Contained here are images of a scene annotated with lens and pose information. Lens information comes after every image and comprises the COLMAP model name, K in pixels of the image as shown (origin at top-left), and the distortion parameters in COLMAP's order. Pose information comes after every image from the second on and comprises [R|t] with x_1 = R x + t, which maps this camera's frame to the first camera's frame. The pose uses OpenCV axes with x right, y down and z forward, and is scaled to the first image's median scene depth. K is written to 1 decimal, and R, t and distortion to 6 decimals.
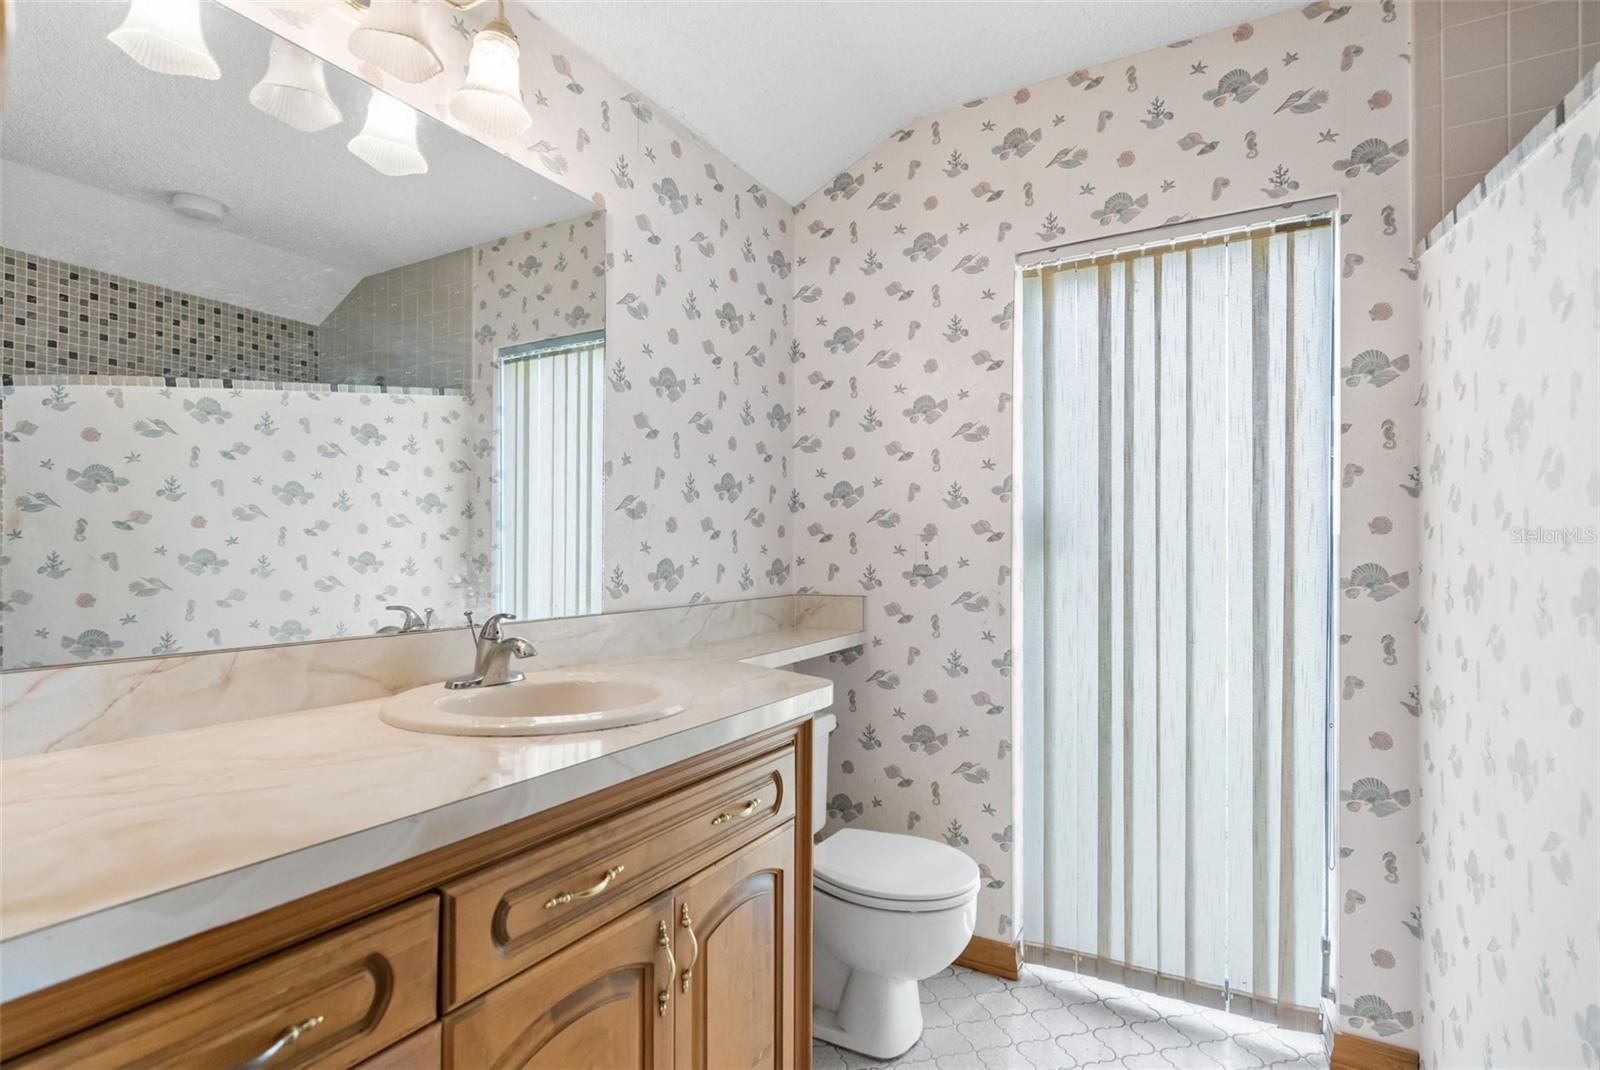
lens RADIAL K [[774.0, 0, 790.9], [0, 774.0, 540.1], [0, 0, 1]] dist [-0.008312, 0.000476]
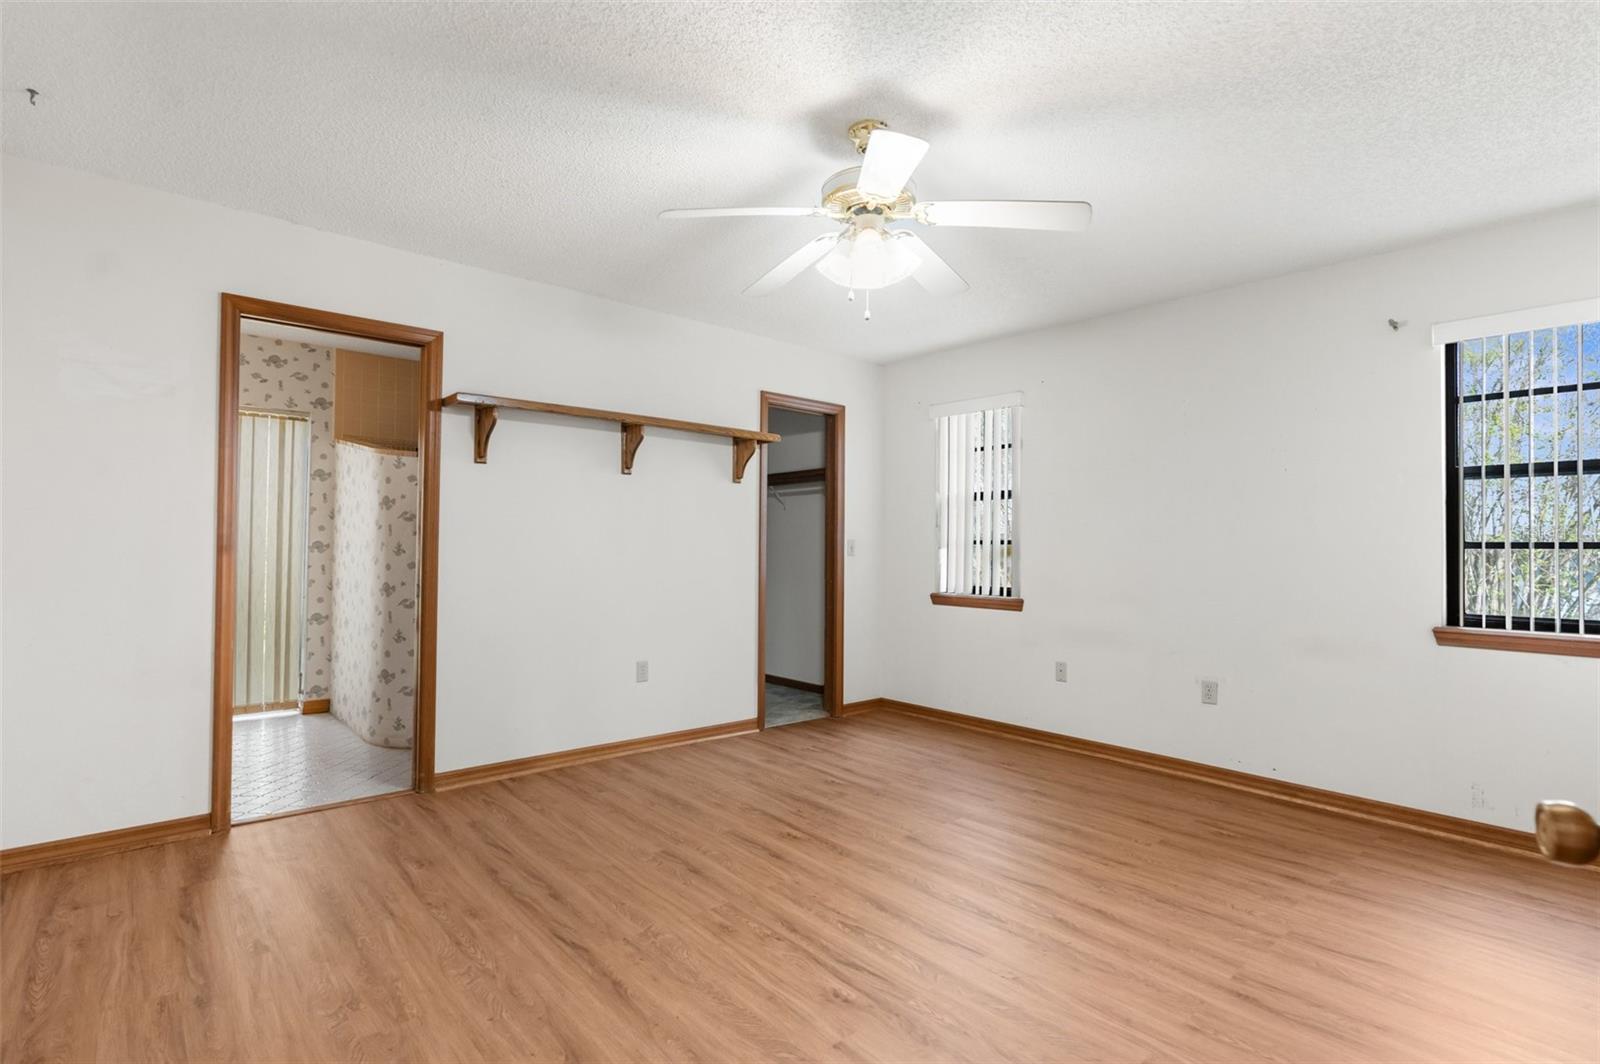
lens RADIAL K [[774.0, 0, 790.3], [0, 774.0, 534.4], [0, 0, 1]] dist [-0.008312, 0.000476]
pose [[0.321159, 0.015709, 0.946895, -1.456161], [-0.016278, 0.999806, -0.011066, 0.008562], [-0.946885, -0.011860, 0.321352, -1.652552]]
